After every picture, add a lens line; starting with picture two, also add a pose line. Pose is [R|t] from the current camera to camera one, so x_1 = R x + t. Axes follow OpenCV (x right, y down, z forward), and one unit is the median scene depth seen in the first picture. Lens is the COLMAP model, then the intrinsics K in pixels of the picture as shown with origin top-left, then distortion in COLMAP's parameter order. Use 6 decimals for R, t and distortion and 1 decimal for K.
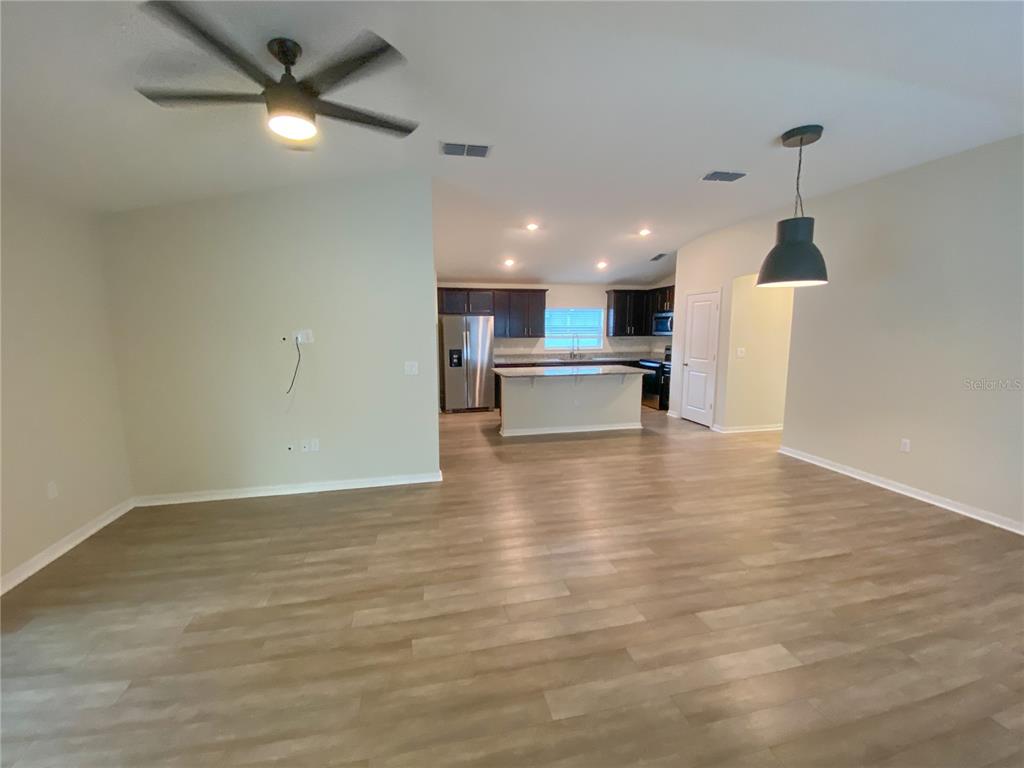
lens RADIAL K [[418.3, 0, 507.4], [0, 418.3, 384.0], [0, 0, 1]] dist [-0.001486, -0.003625]
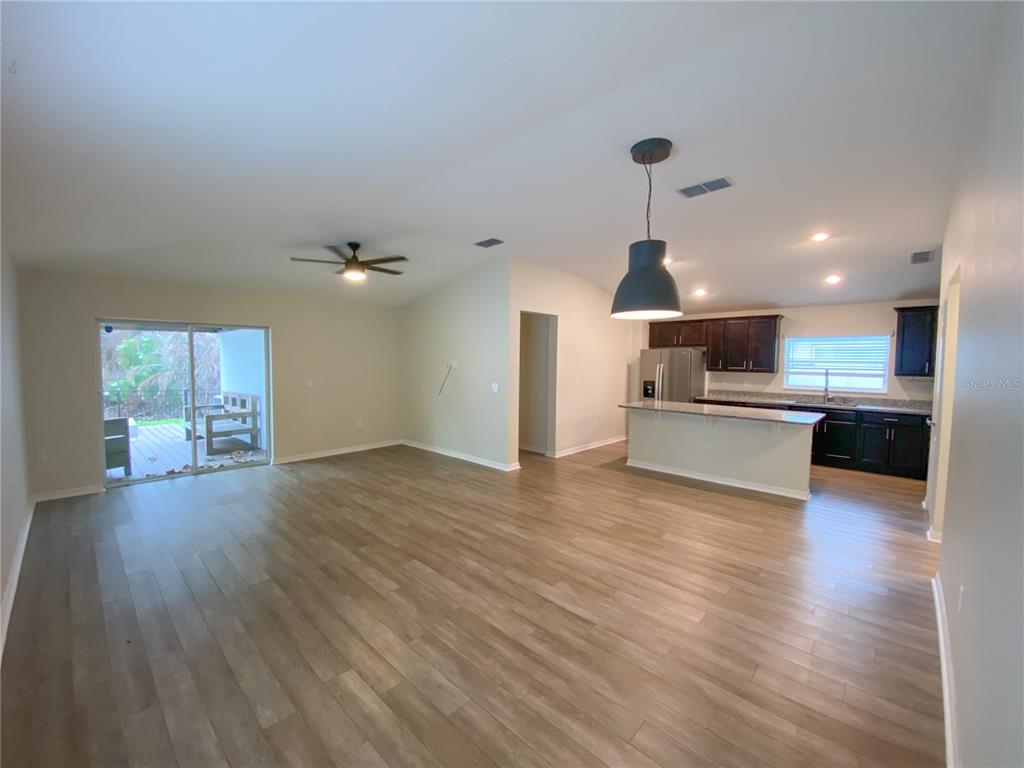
lens RADIAL K [[418.3, 0, 501.1], [0, 418.3, 376.4], [0, 0, 1]] dist [-0.001486, -0.003625]
pose [[0.546339, 0.043666, -0.836425, 0.540943], [-0.122827, 0.992021, -0.028440, -0.017763], [0.828509, 0.118273, 0.547342, 0.122519]]
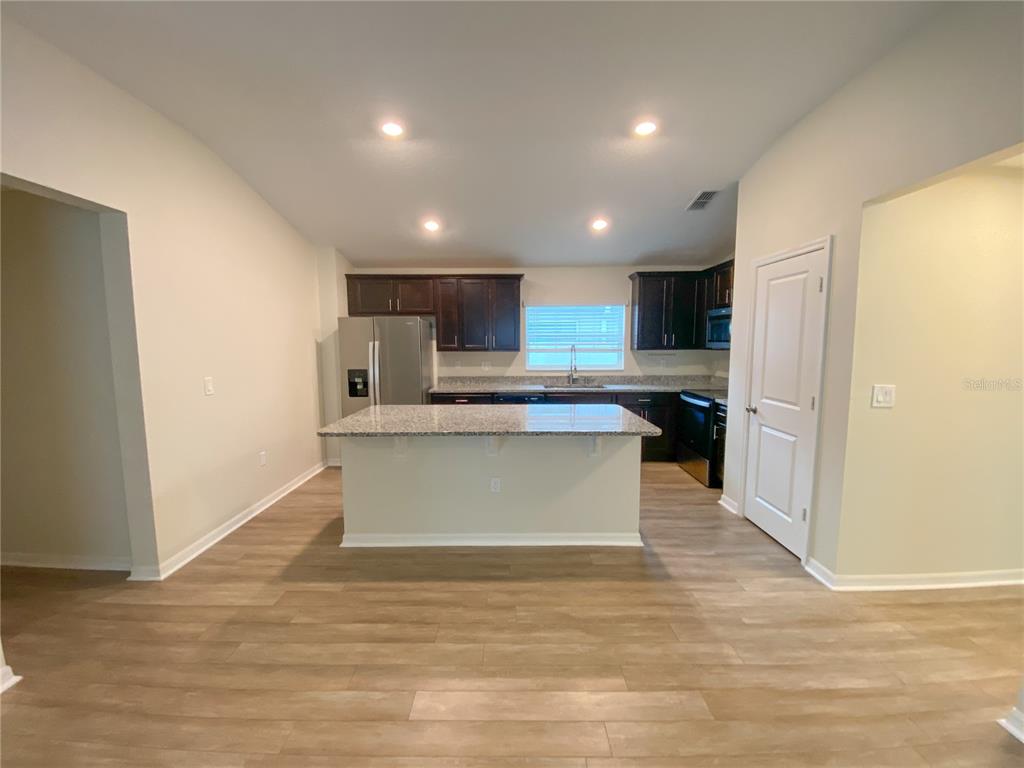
lens RADIAL K [[418.3, 0, 513.4], [0, 418.3, 382.8], [0, 0, 1]] dist [-0.001486, -0.003625]
pose [[0.976665, 0.024089, -0.213413, 0.239477], [-0.029911, 0.999262, -0.024095, -0.054000], [0.212675, 0.029917, 0.976665, 0.432904]]
